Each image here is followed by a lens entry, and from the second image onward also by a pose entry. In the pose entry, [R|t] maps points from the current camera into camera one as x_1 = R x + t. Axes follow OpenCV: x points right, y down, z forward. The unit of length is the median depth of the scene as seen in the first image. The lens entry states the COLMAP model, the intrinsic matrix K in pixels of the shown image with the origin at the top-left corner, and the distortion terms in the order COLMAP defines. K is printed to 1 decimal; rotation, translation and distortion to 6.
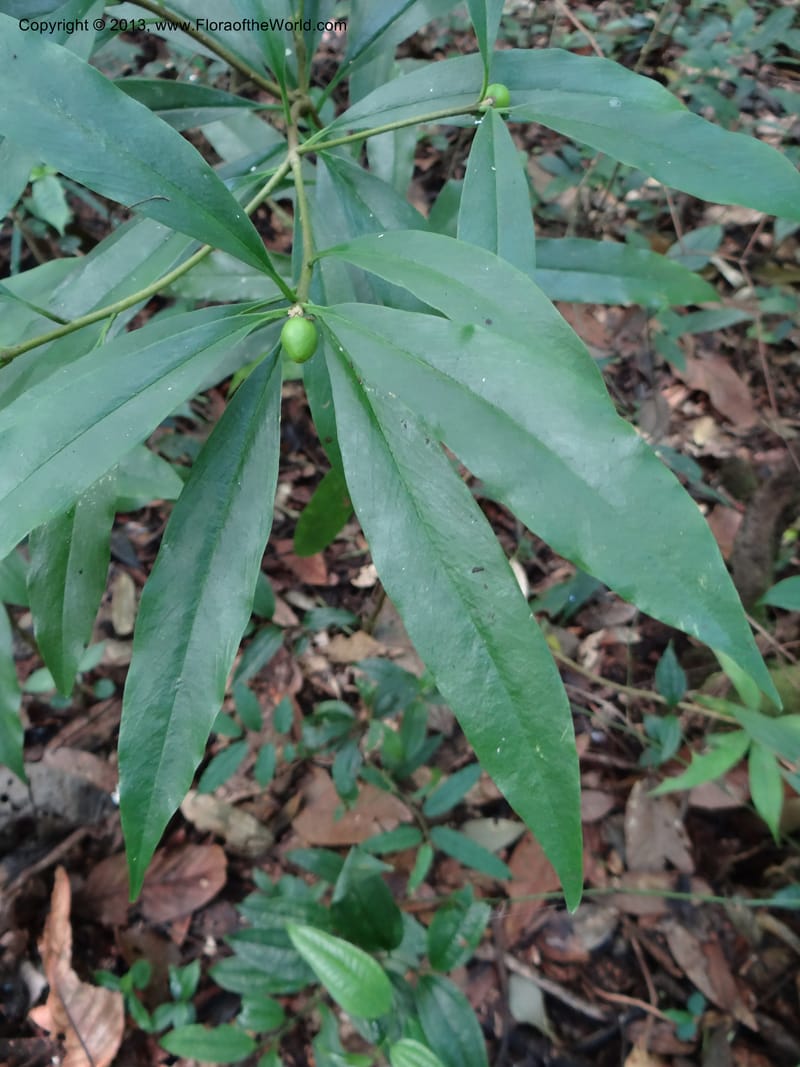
lens RADIAL K [[854.2, 0, 386.8], [0, 854.2, 531.2], [0, 0, 1]] dist [0.003190, -0.002878]
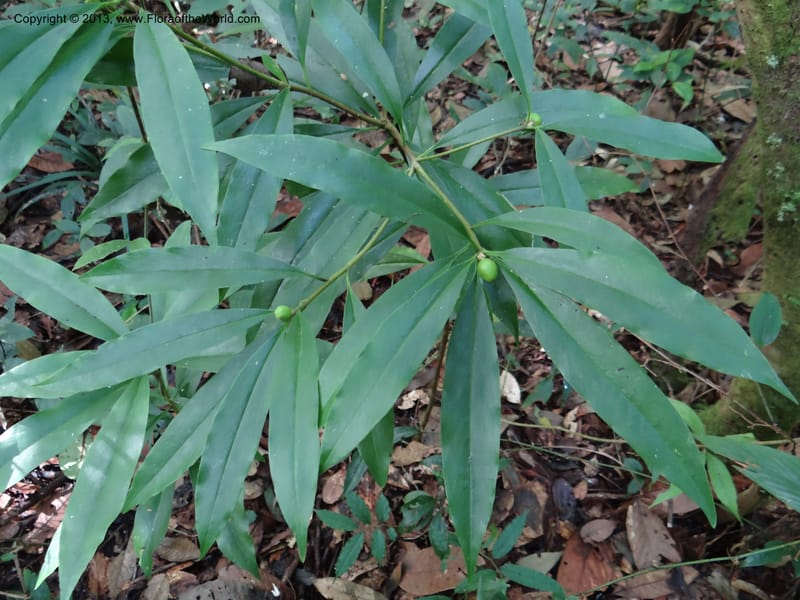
lens RADIAL K [[640.5, 0, 400.0], [0, 640.5, 300.0], [0, 0, 1]] dist [0.003190, -0.002878]
pose [[0.980921, -0.183660, 0.063746, -0.089262], [0.189312, 0.976983, -0.098314, -0.012201], [-0.044223, 0.108507, 0.993112, -0.092168]]
